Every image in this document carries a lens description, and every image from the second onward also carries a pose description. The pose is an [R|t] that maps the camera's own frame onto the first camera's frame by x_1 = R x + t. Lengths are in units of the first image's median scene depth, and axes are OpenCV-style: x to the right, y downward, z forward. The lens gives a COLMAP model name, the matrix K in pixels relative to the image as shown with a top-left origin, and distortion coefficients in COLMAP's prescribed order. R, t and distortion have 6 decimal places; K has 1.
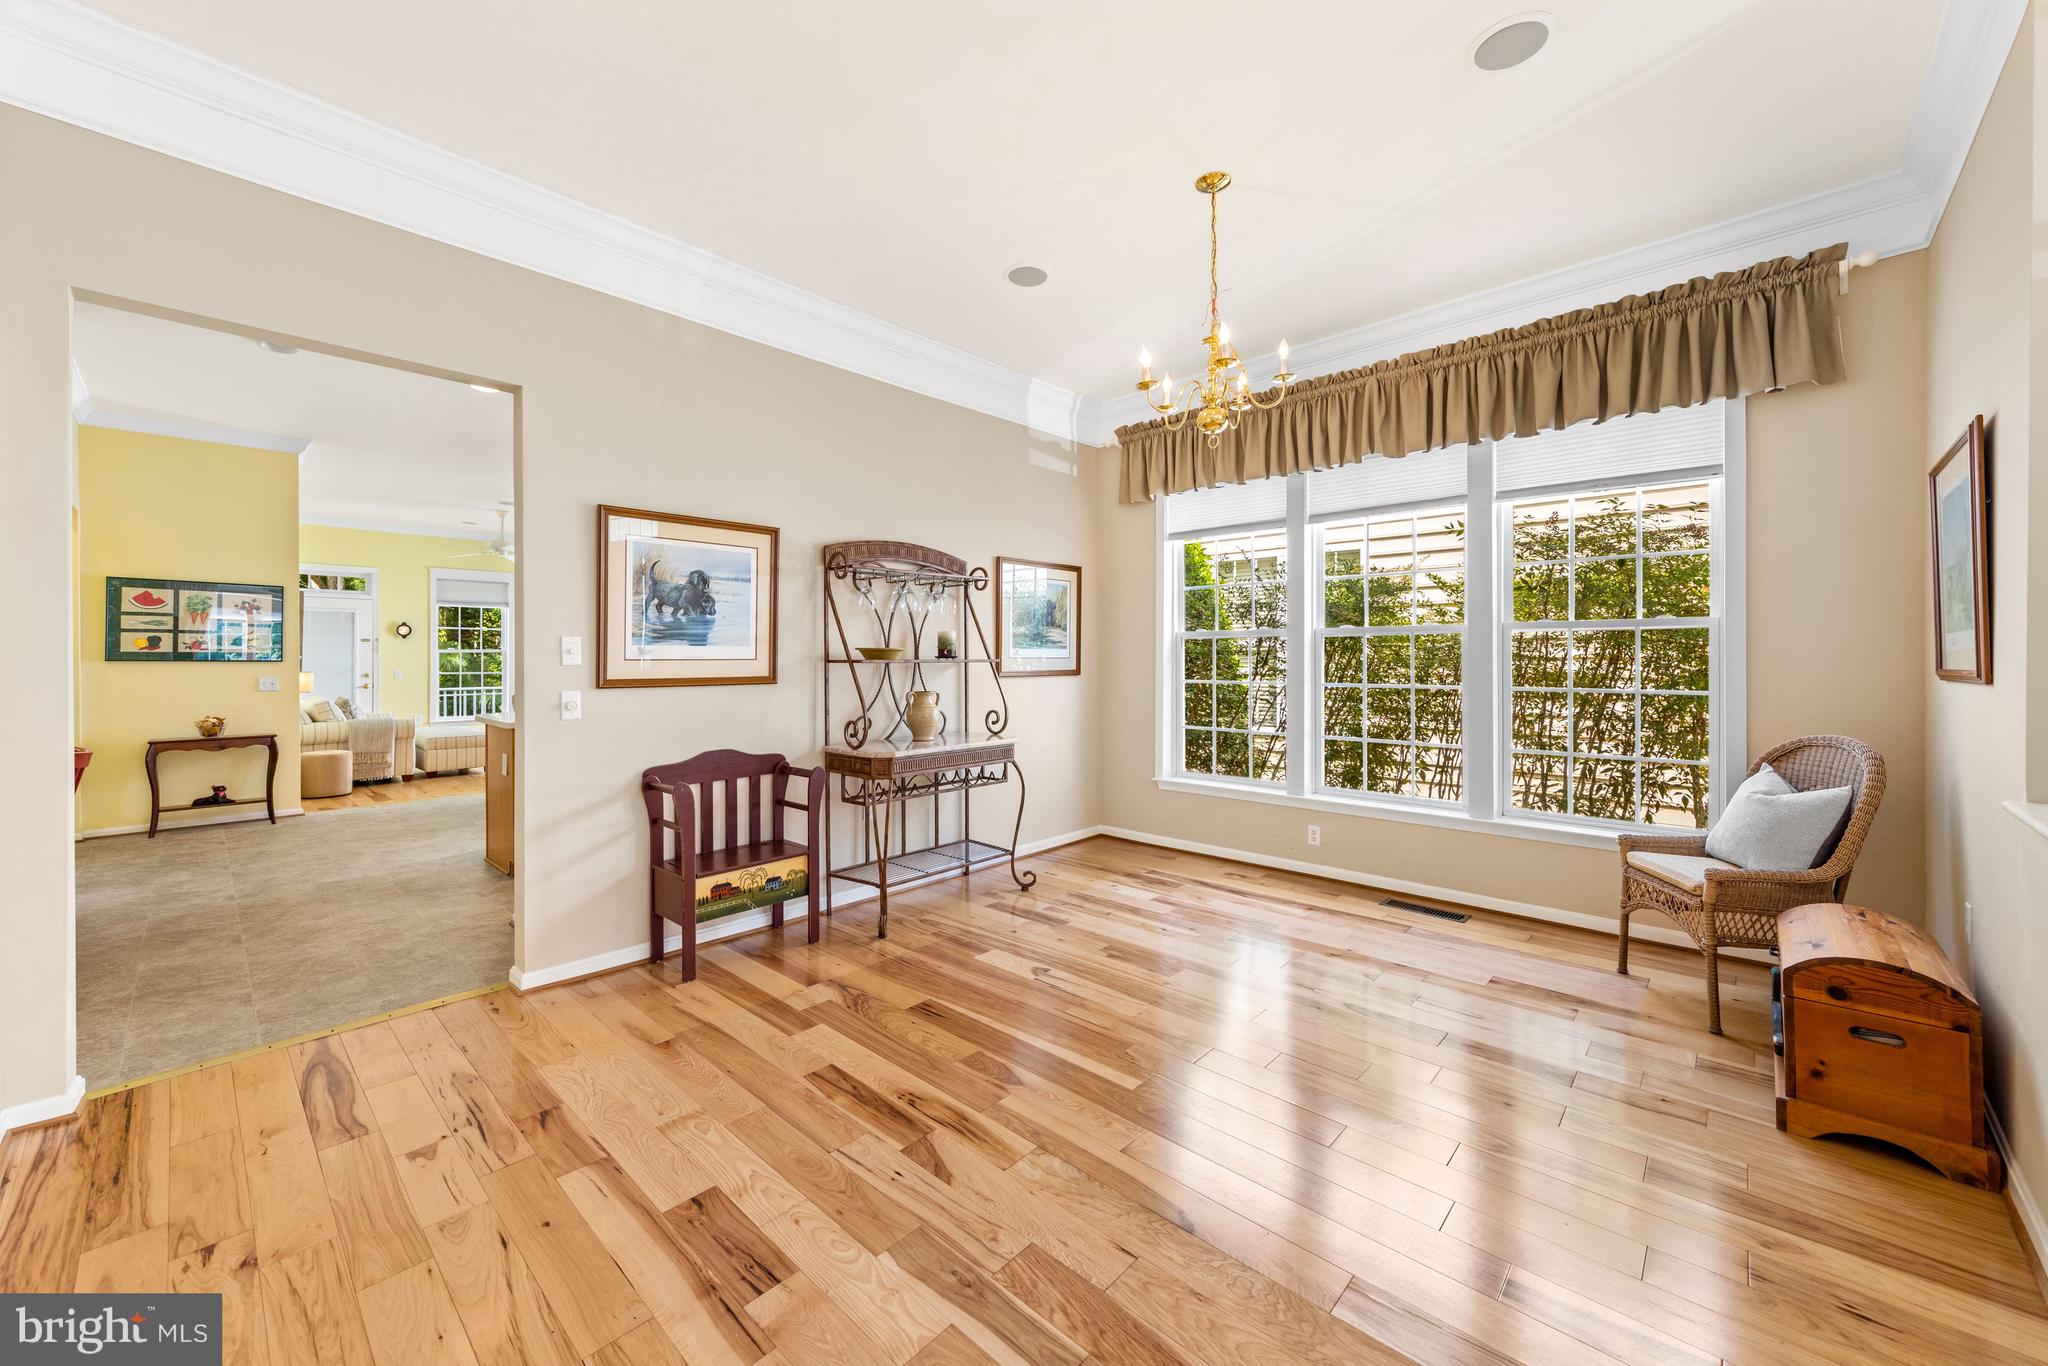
lens RADIAL K [[795.0, 0, 1040.7], [0, 795.0, 653.7], [0, 0, 1]] dist [0.007078, -0.000380]
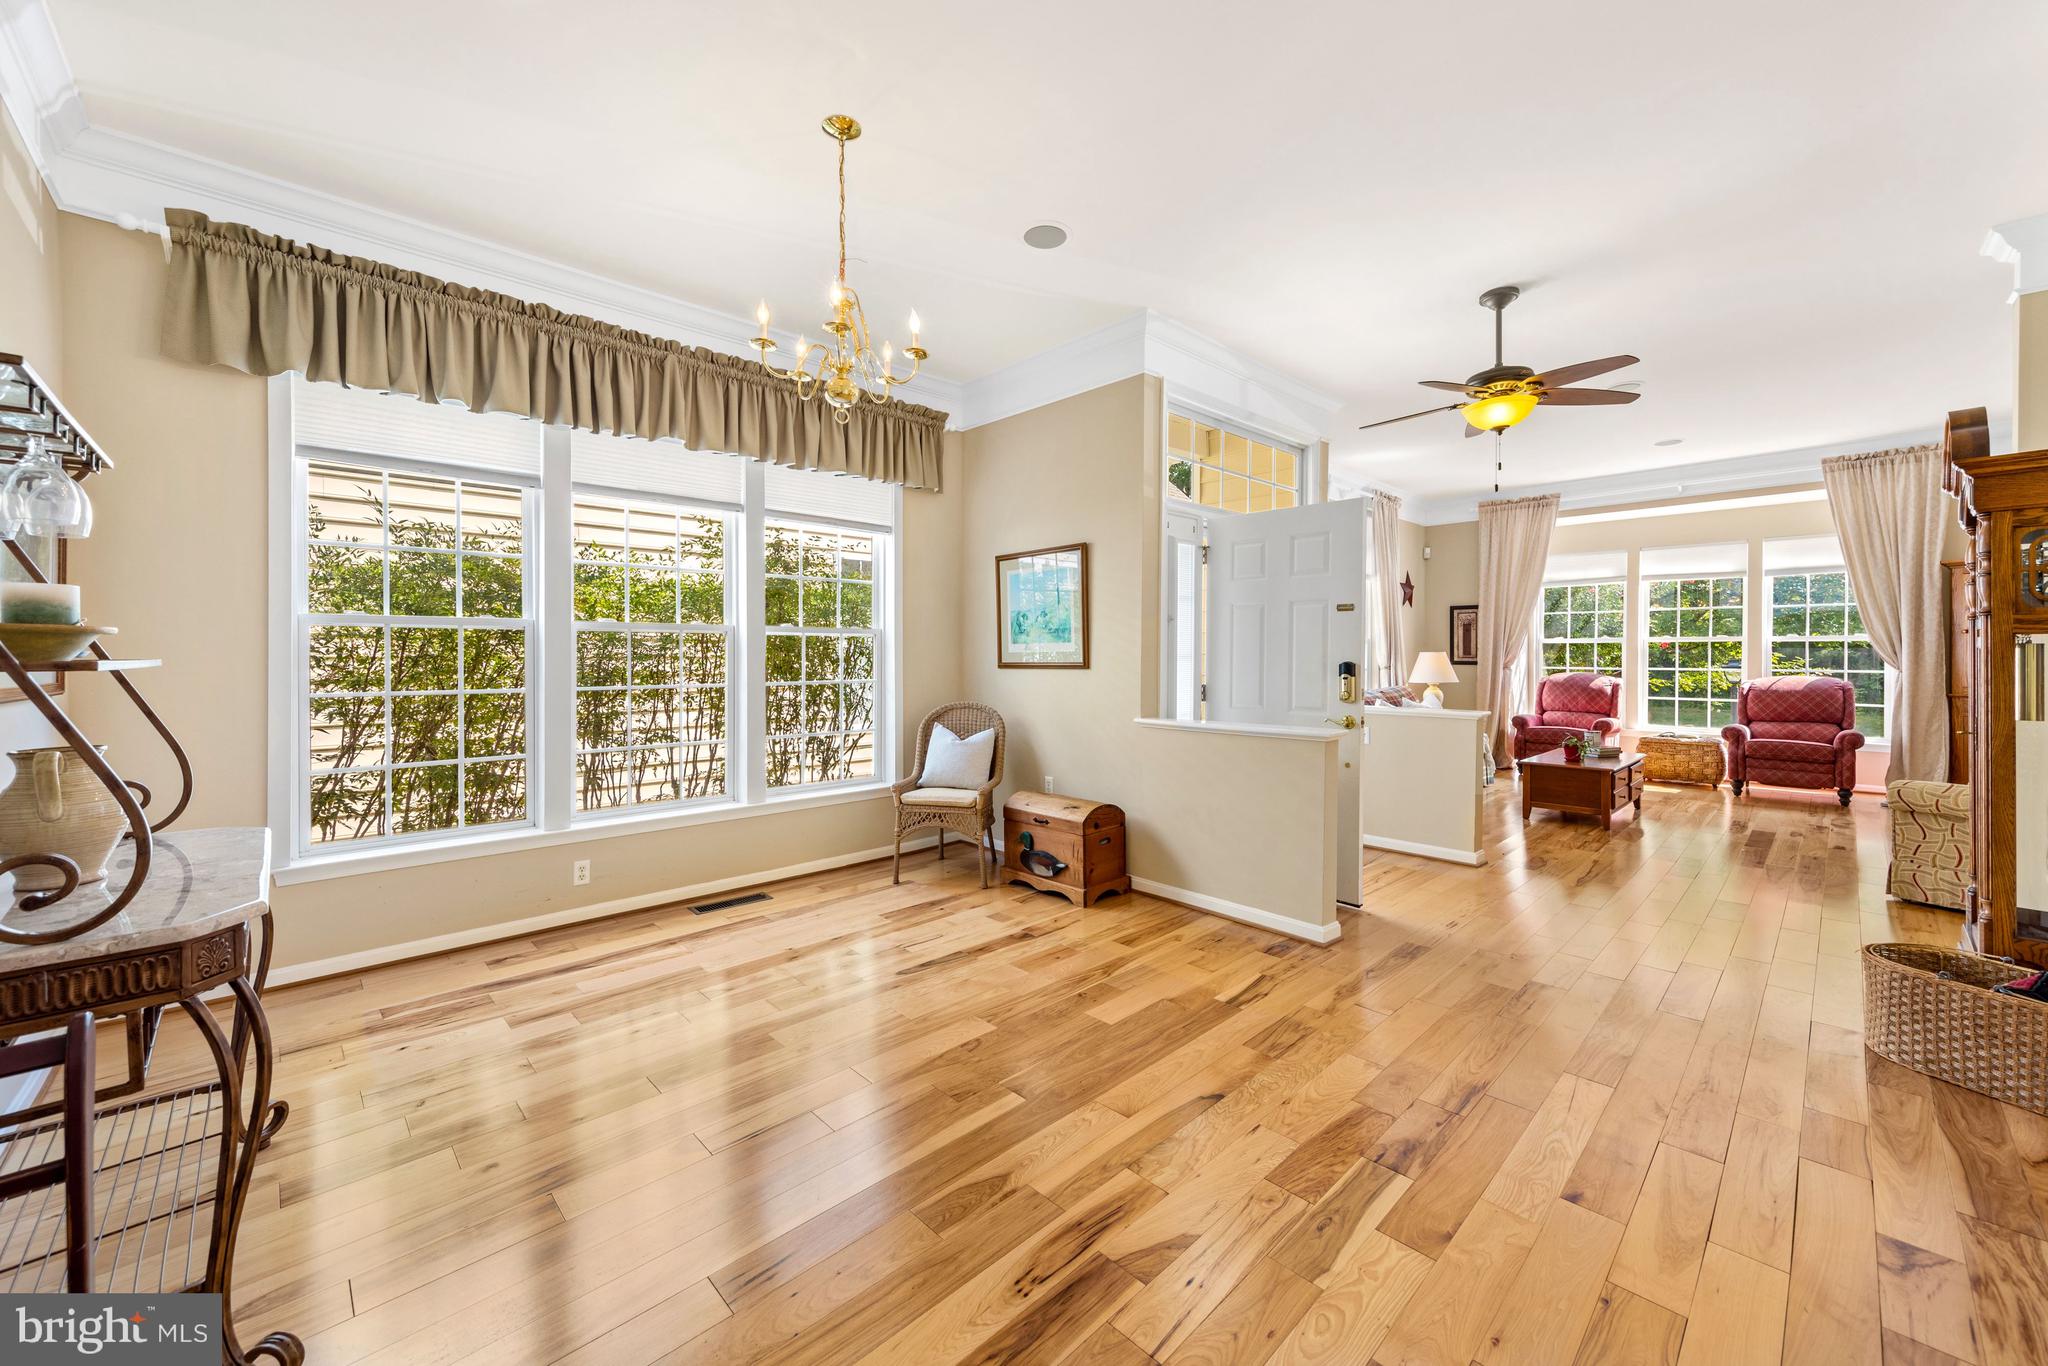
lens RADIAL K [[795.0, 0, 1007.3], [0, 795.0, 660.9], [0, 0, 1]] dist [0.007078, -0.000380]
pose [[0.062383, -0.004678, 0.998041, -0.546927], [-0.003183, 0.999983, 0.004886, 0.004585], [-0.998047, -0.003482, 0.062367, 0.618058]]
